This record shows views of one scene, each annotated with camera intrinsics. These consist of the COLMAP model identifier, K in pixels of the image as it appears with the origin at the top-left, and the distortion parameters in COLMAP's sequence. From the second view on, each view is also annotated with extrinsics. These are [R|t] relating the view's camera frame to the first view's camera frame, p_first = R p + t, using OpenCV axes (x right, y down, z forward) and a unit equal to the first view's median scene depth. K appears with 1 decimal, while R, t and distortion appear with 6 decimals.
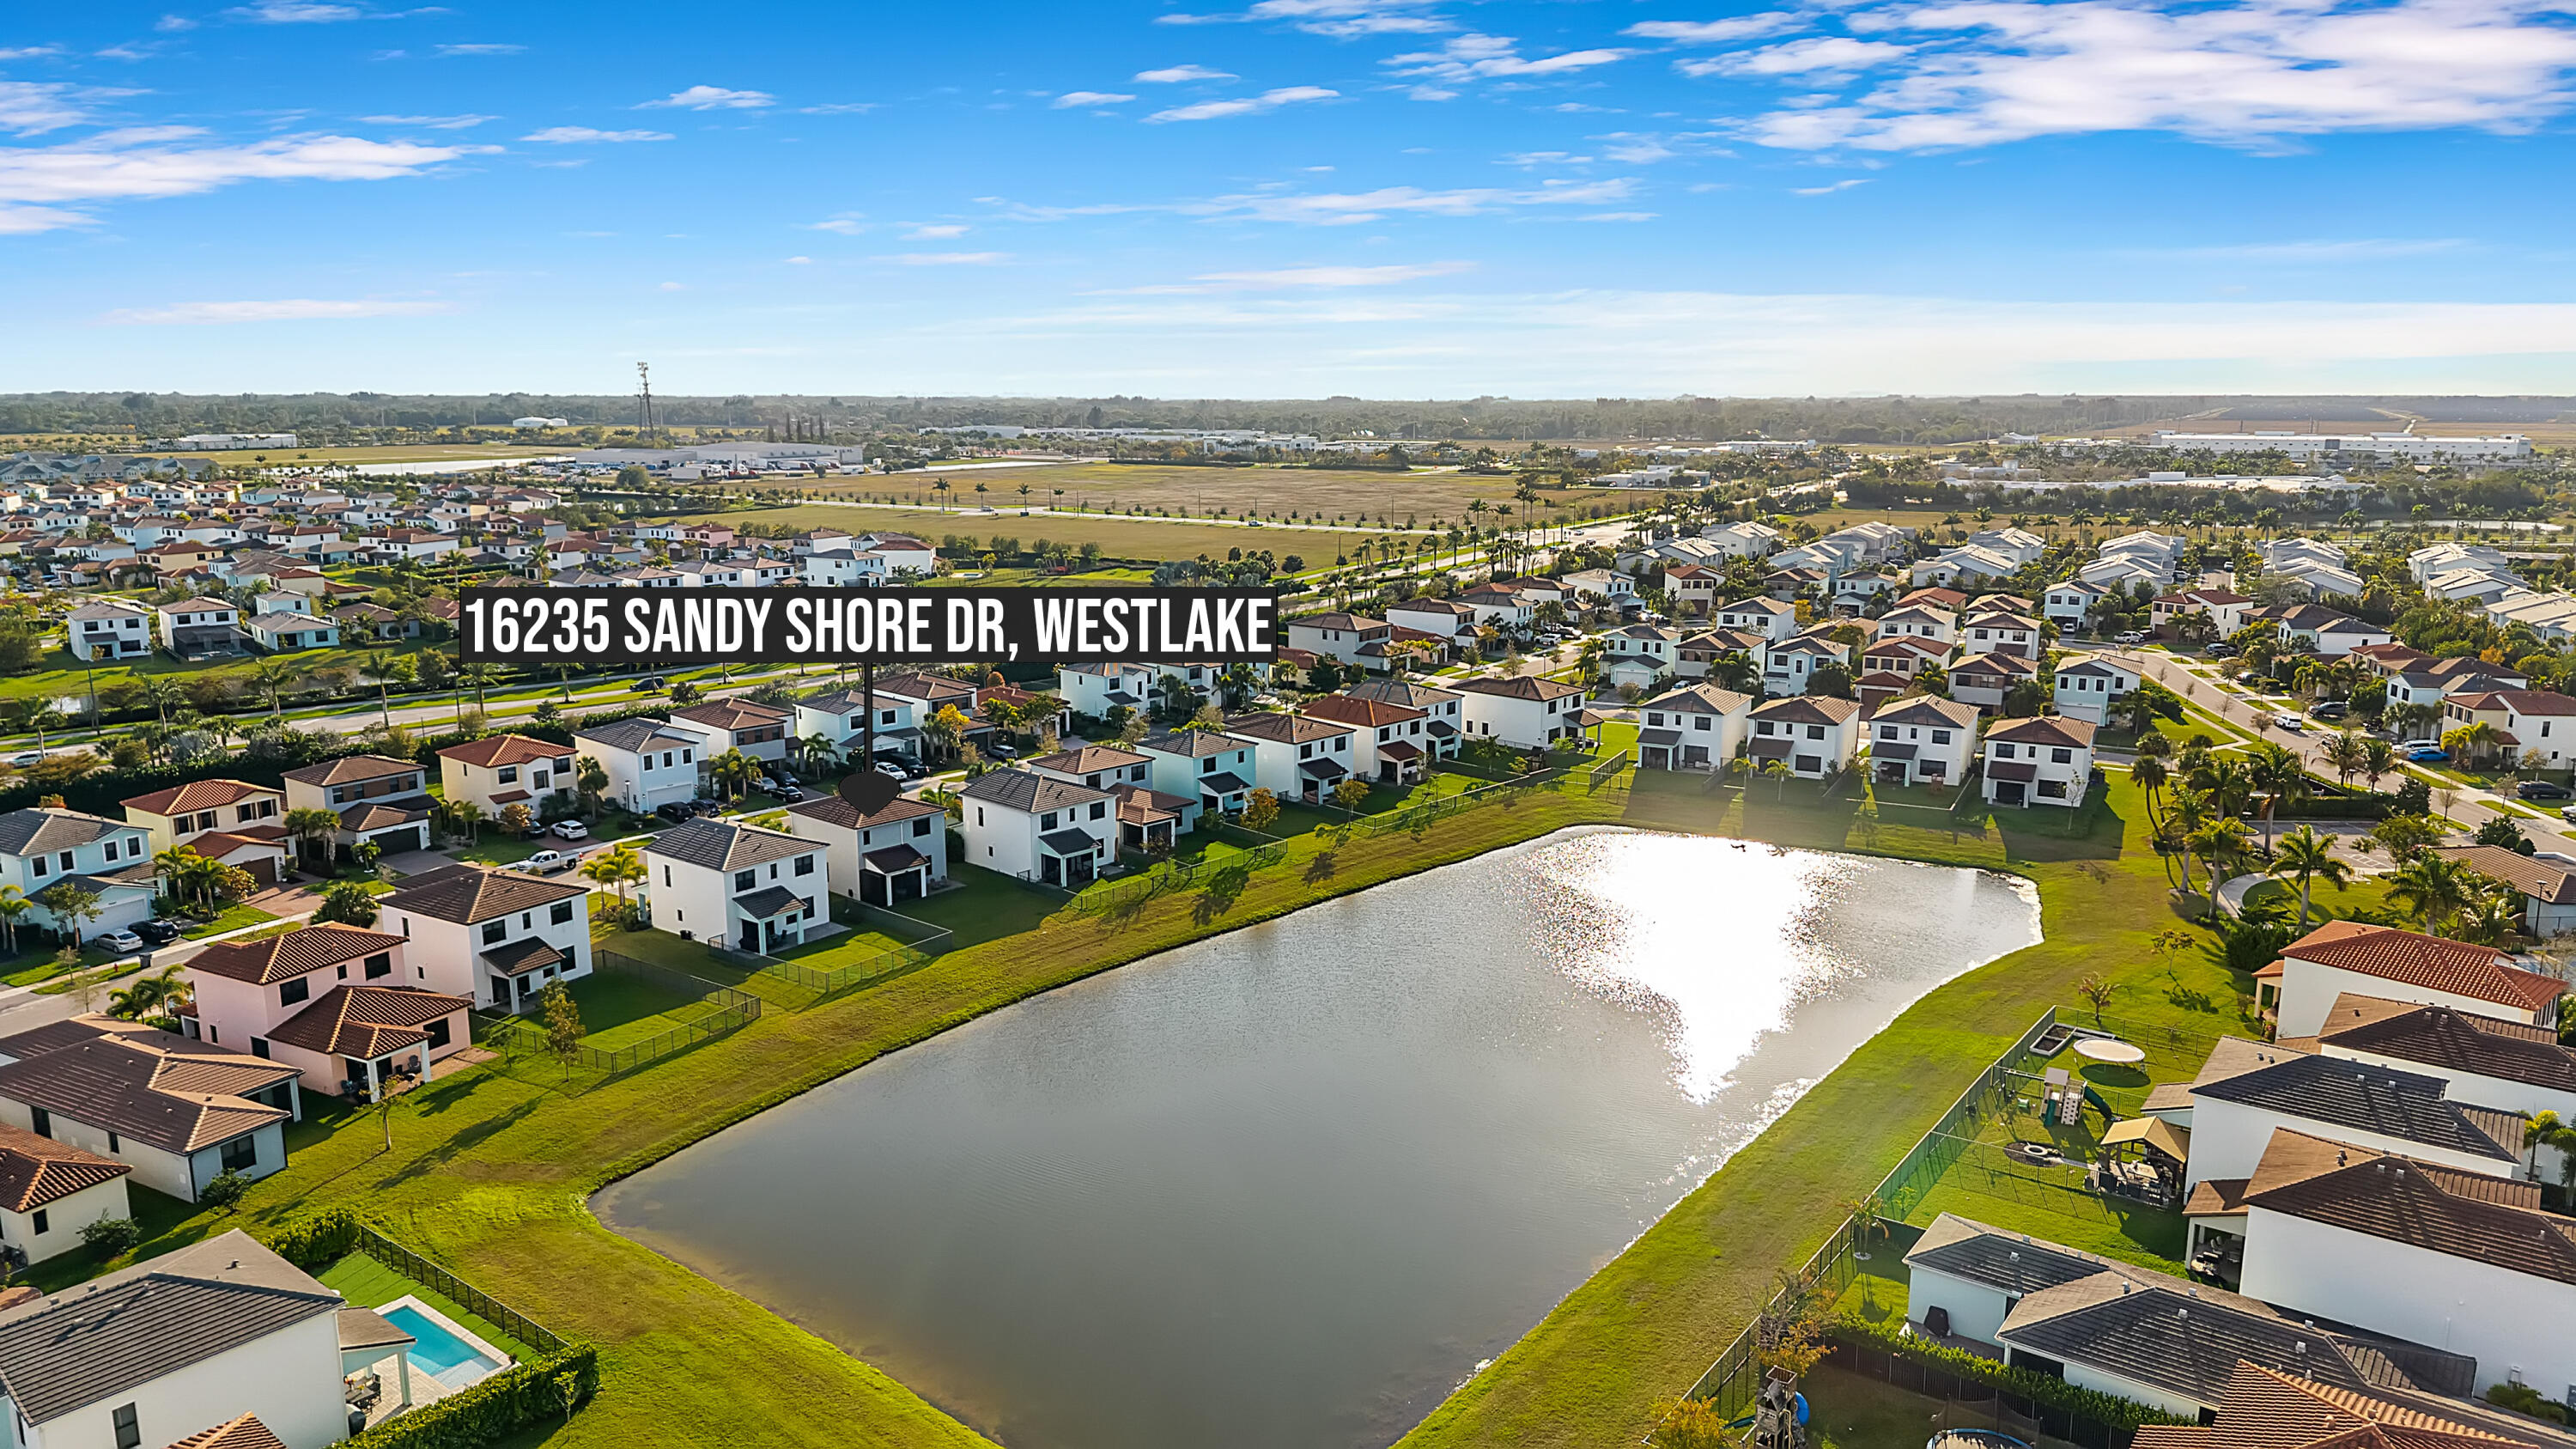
lens RADIAL K [[1707.0, 0, 1288.0], [0, 1707.0, 724.5], [0, 0, 1]] dist [0.003253, -0.003553]
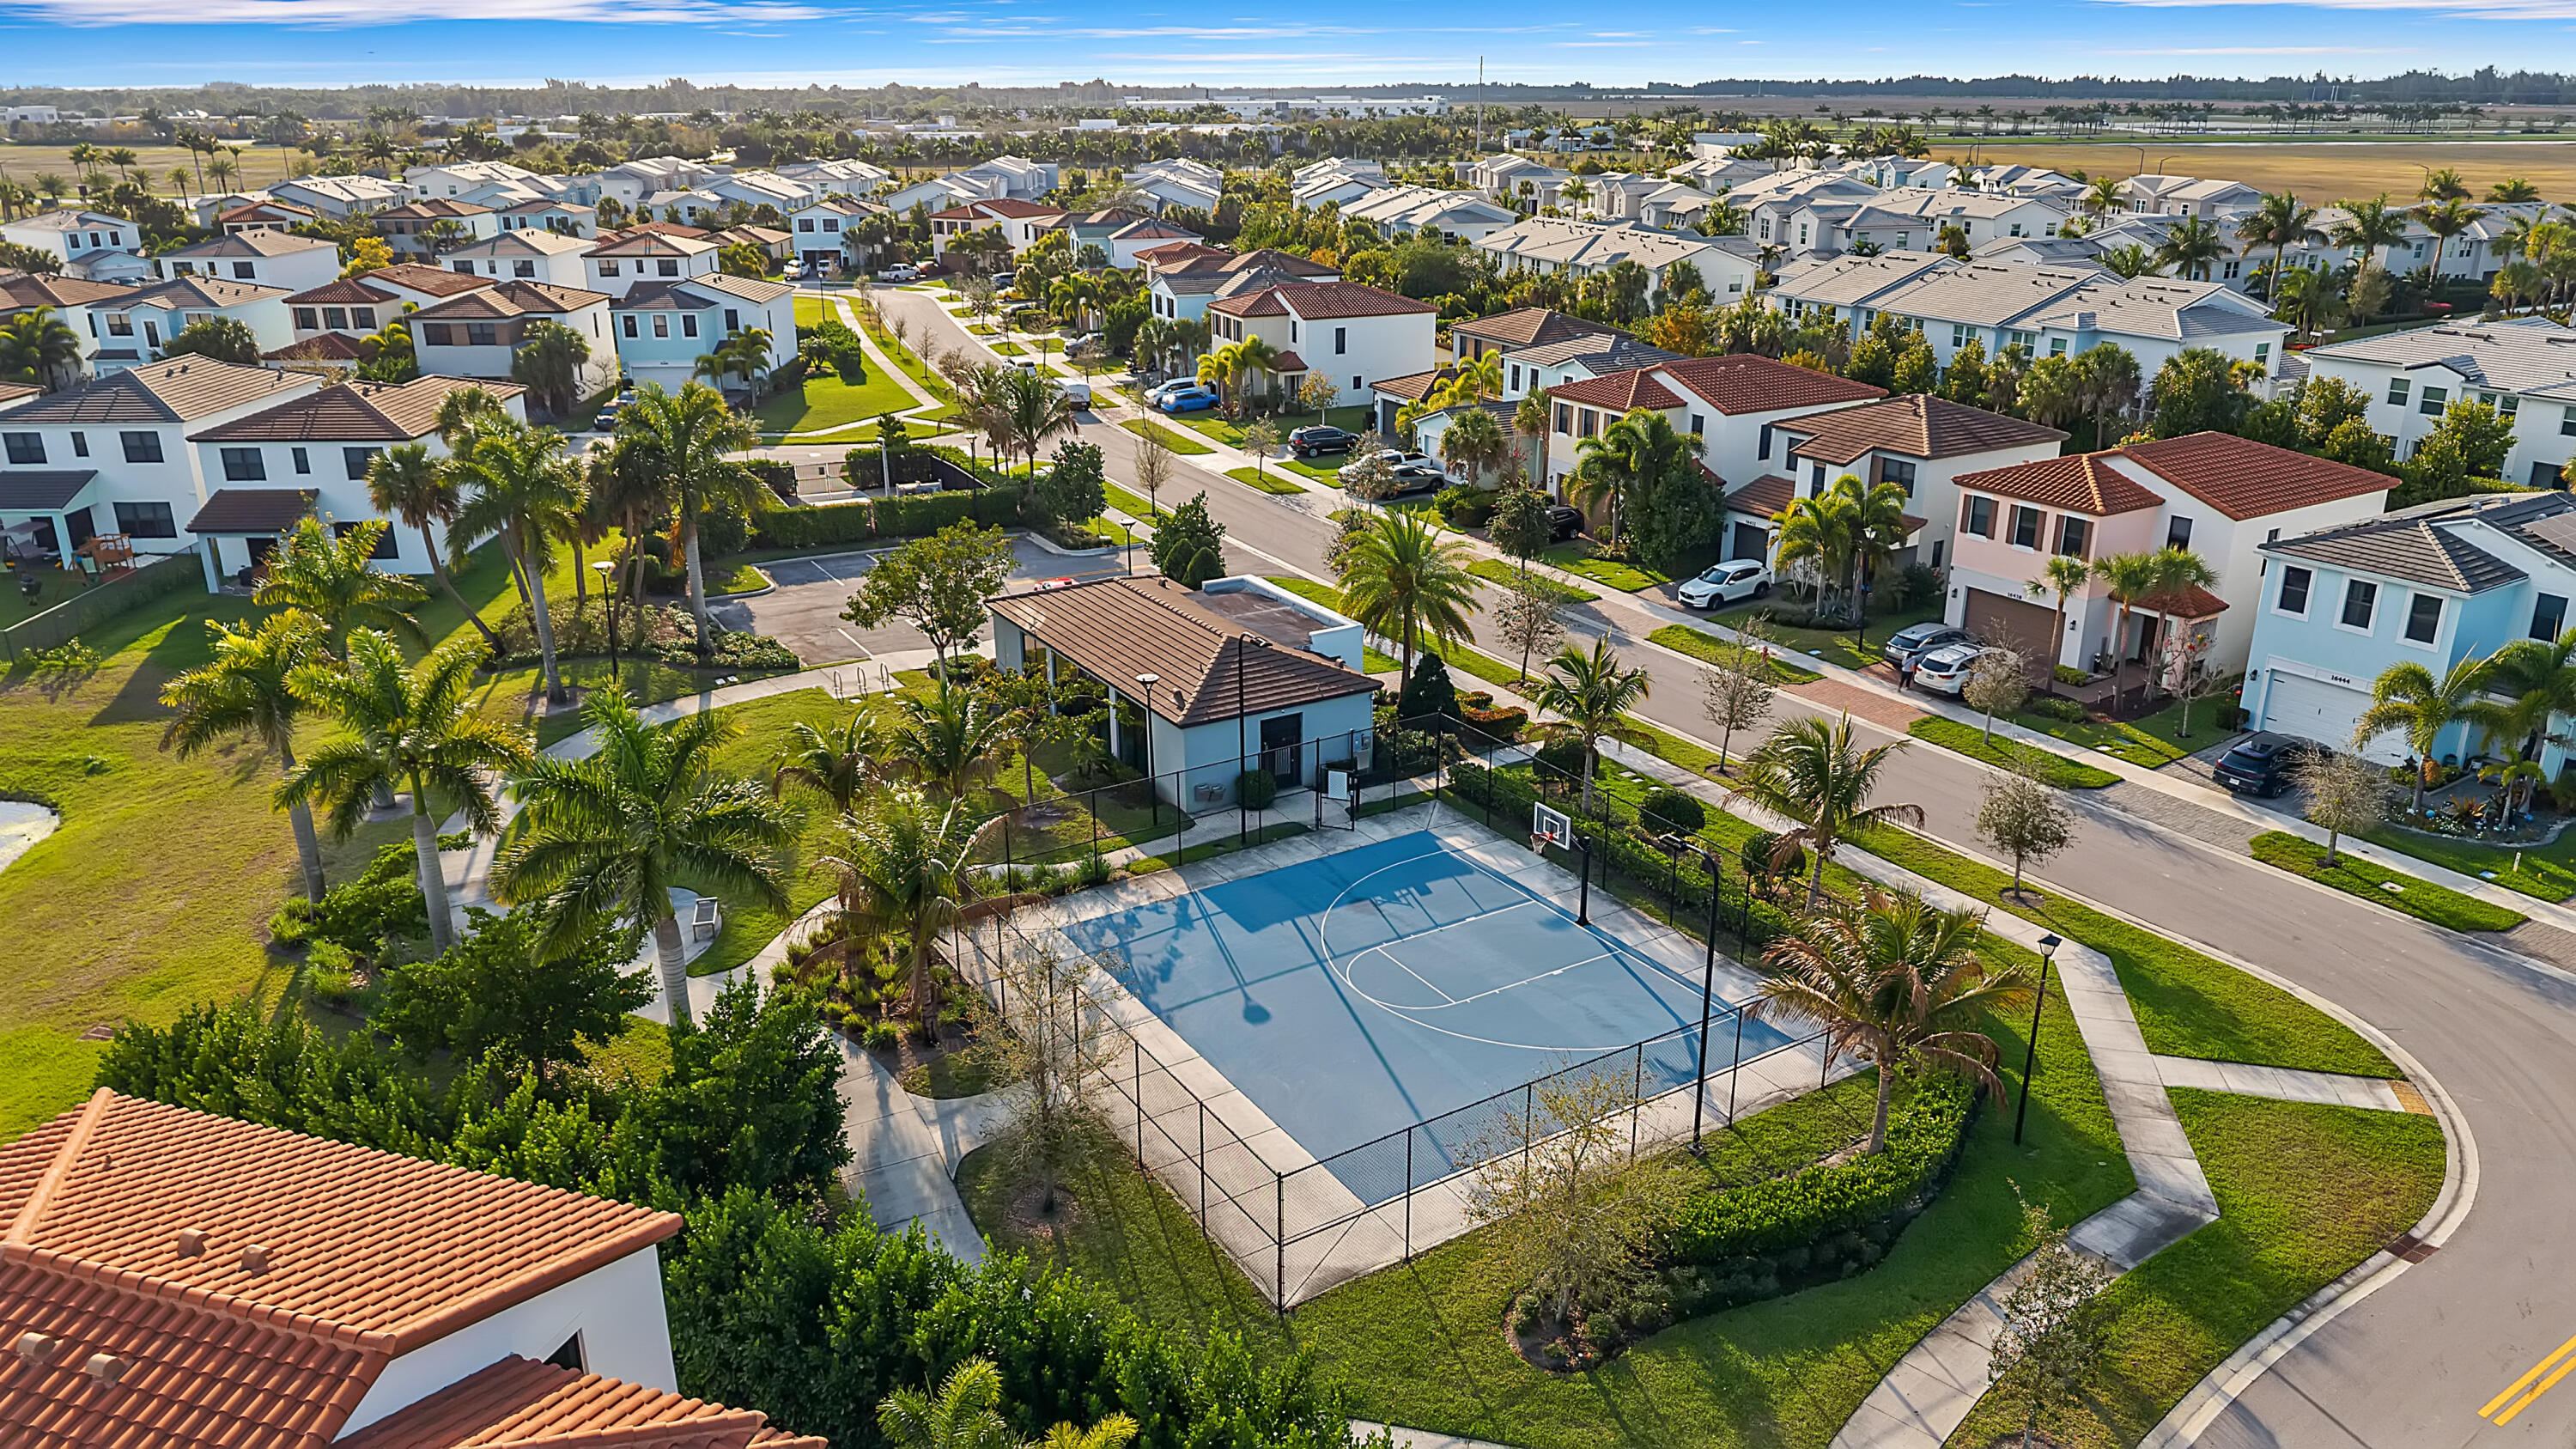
lens RADIAL K [[1707.0, 0, 1288.0], [0, 1707.0, 724.5], [0, 0, 1]] dist [0.003253, -0.003553]
pose [[0.867646, -0.171092, 0.466816, 0.319336], [0.095456, 0.978782, 0.181311, 0.019254], [-0.487932, -0.112754, 0.865568, 0.359983]]
